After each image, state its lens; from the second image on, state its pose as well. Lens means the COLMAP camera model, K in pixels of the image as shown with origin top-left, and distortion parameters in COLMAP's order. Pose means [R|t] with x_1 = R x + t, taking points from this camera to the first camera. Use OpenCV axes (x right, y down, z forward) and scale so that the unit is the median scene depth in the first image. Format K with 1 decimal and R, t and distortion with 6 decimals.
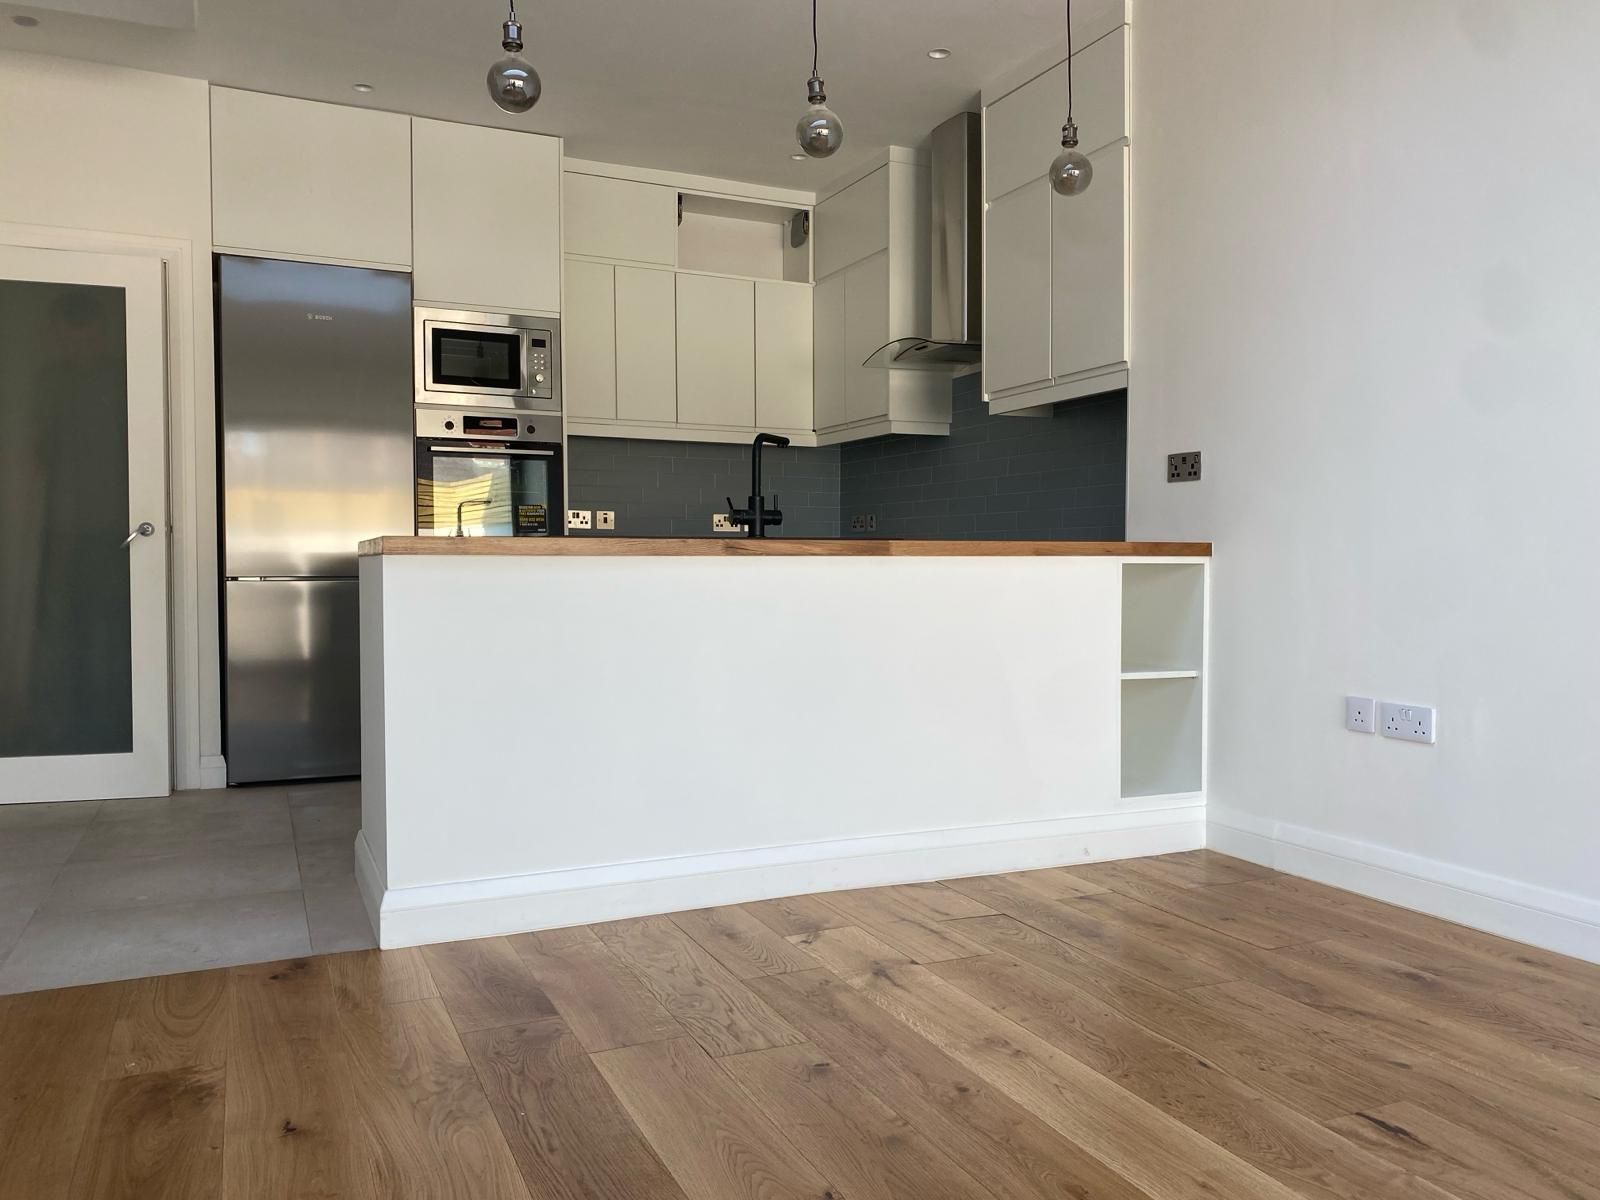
lens RADIAL K [[1234.6, 0, 808.9], [0, 1234.6, 607.0], [0, 0, 1]] dist [0.040543, -0.044881]
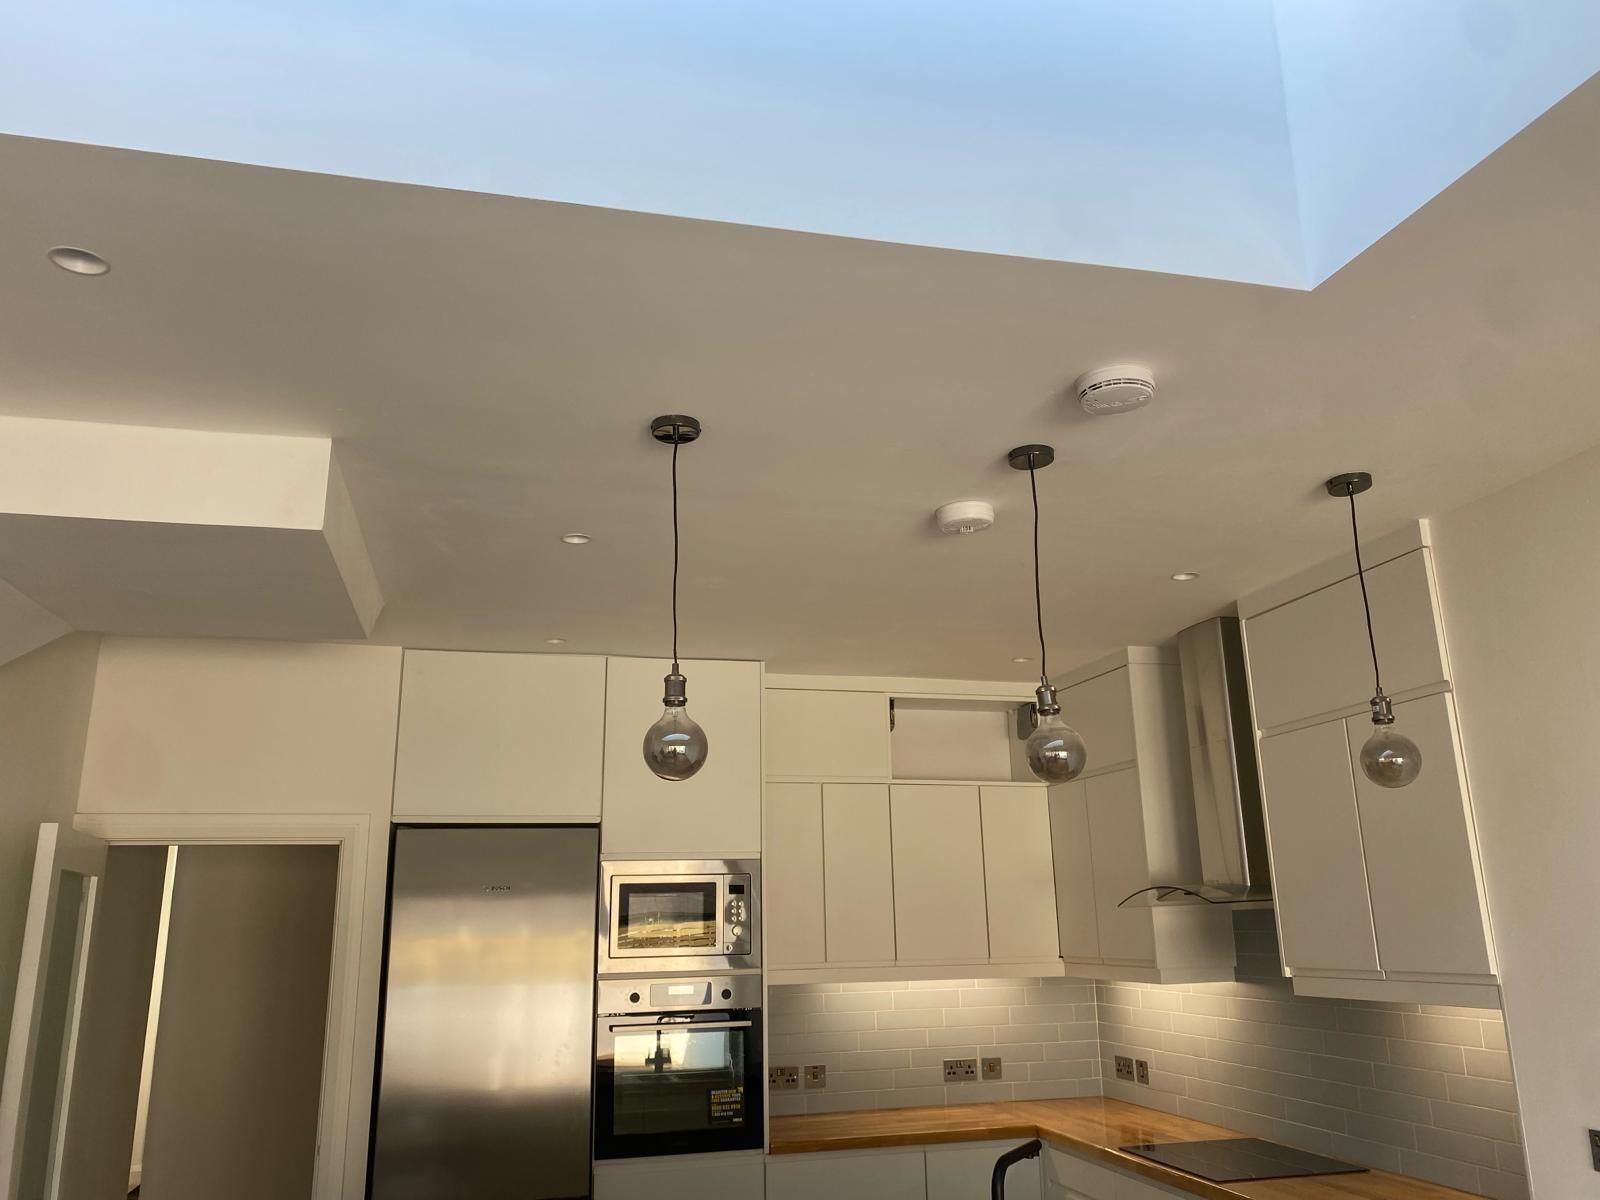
lens RADIAL K [[1234.6, 0, 804.7], [0, 1234.6, 598.2], [0, 0, 1]] dist [0.040543, -0.044881]
pose [[0.982029, -0.063603, -0.177688, -0.001839], [0.010133, 0.957913, -0.286881, -0.226337], [0.188456, 0.279925, 0.941343, 0.178942]]
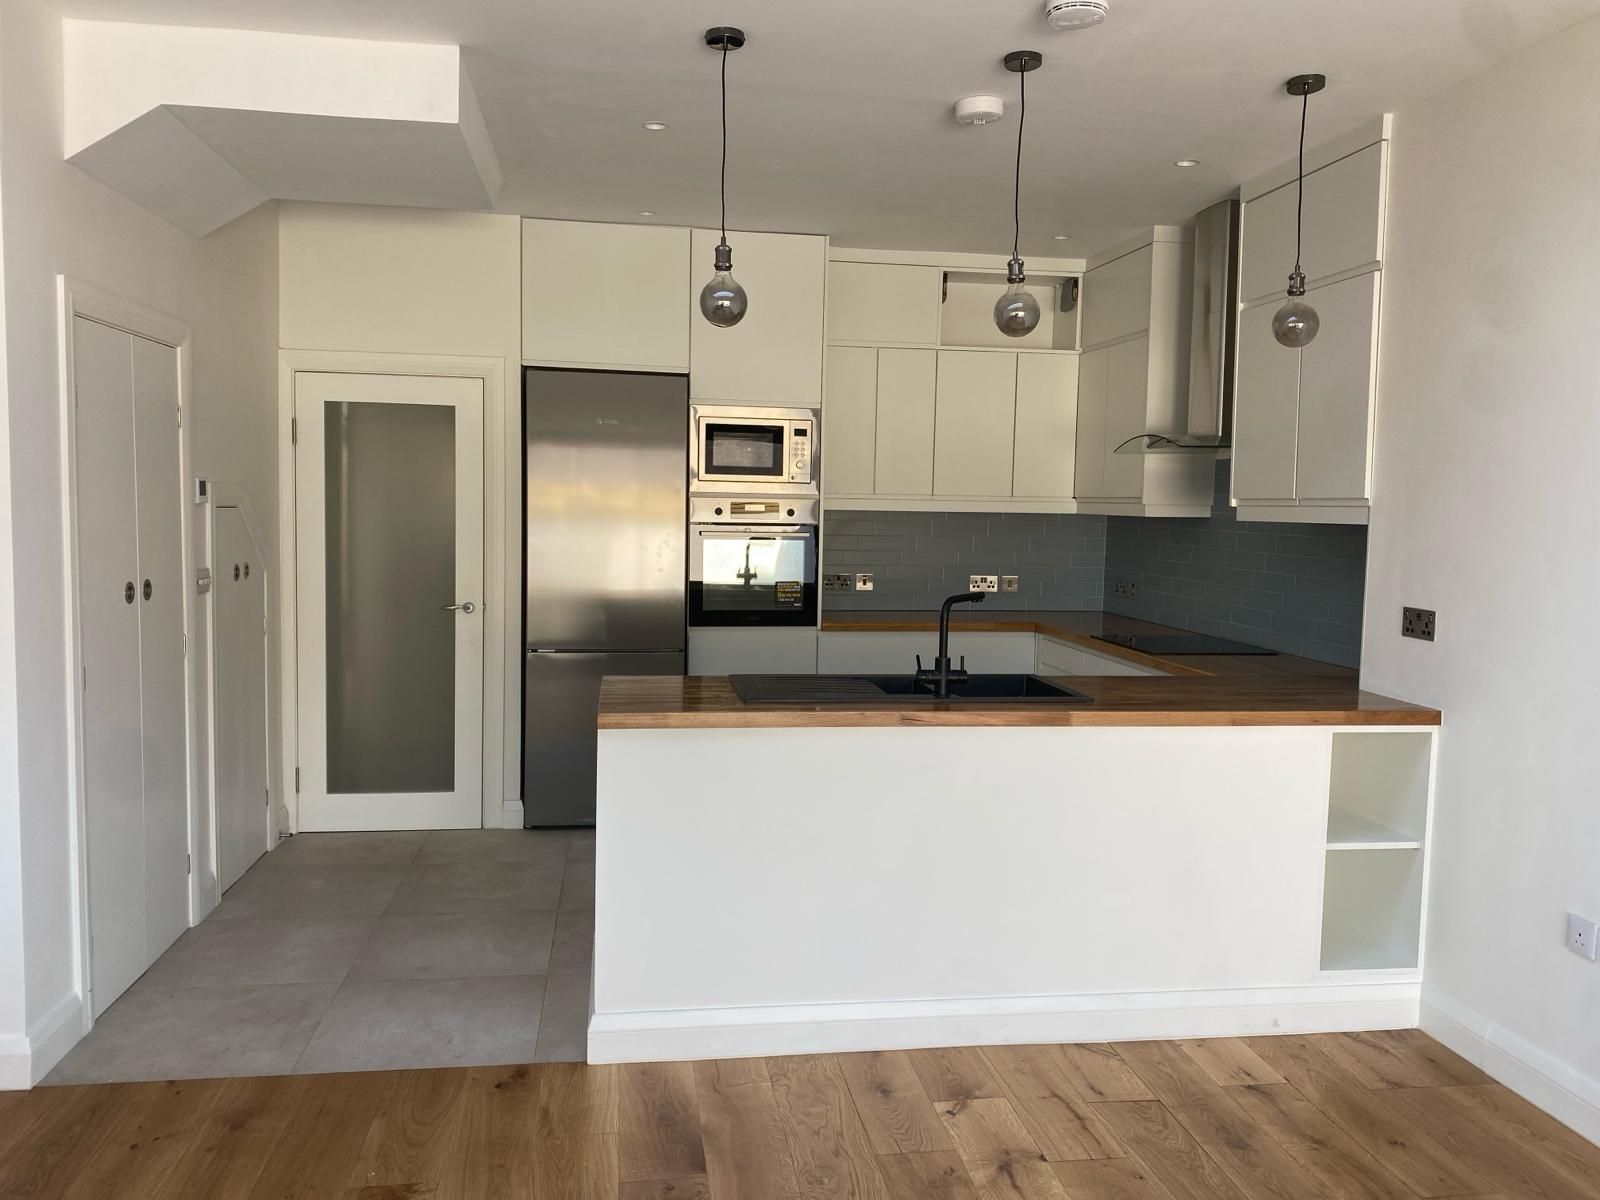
lens RADIAL K [[1234.6, 0, 798.1], [0, 1234.6, 597.3], [0, 0, 1]] dist [0.040543, -0.044881]
pose [[0.959853, 0.041447, -0.277425, 0.116171], [-0.029733, 0.998485, 0.046303, -0.169940], [0.278923, -0.036196, 0.959631, -0.040626]]
